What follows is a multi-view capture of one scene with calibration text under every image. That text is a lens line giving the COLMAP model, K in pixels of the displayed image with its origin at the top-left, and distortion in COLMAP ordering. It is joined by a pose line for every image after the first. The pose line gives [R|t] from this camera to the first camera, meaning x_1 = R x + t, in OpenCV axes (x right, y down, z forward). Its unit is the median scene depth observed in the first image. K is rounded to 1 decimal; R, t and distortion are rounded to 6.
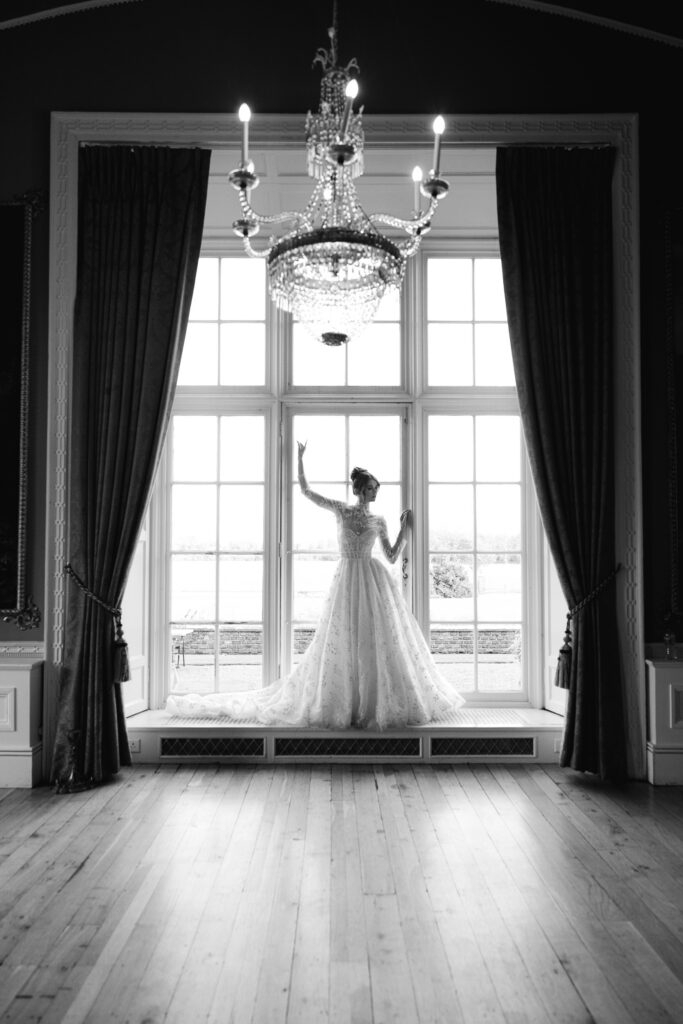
lens RADIAL K [[809.4, 0, 341.5], [0, 809.4, 512.0], [0, 0, 1]] dist [0.006486, 0.002829]
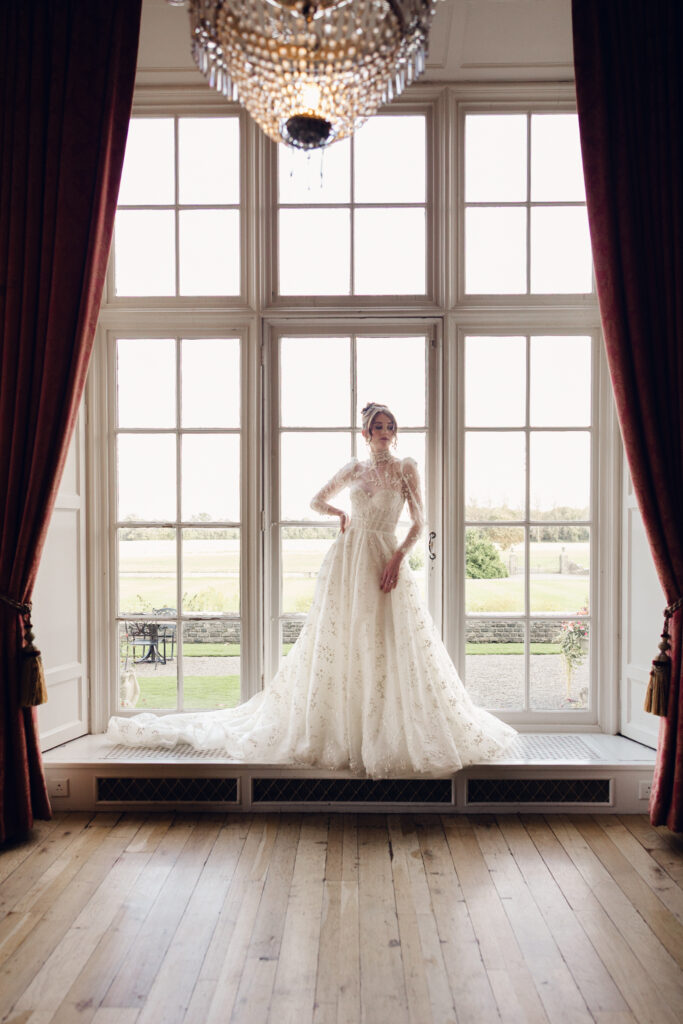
lens RADIAL K [[859.7, 0, 340.8], [0, 859.7, 548.8], [0, 0, 1]] dist [0.005458, 0.002959]
pose [[0.999674, -0.001858, -0.025467, 0.017445], [0.003668, 0.997456, 0.071188, 0.018576], [0.025270, -0.071258, 0.997138, 0.245670]]
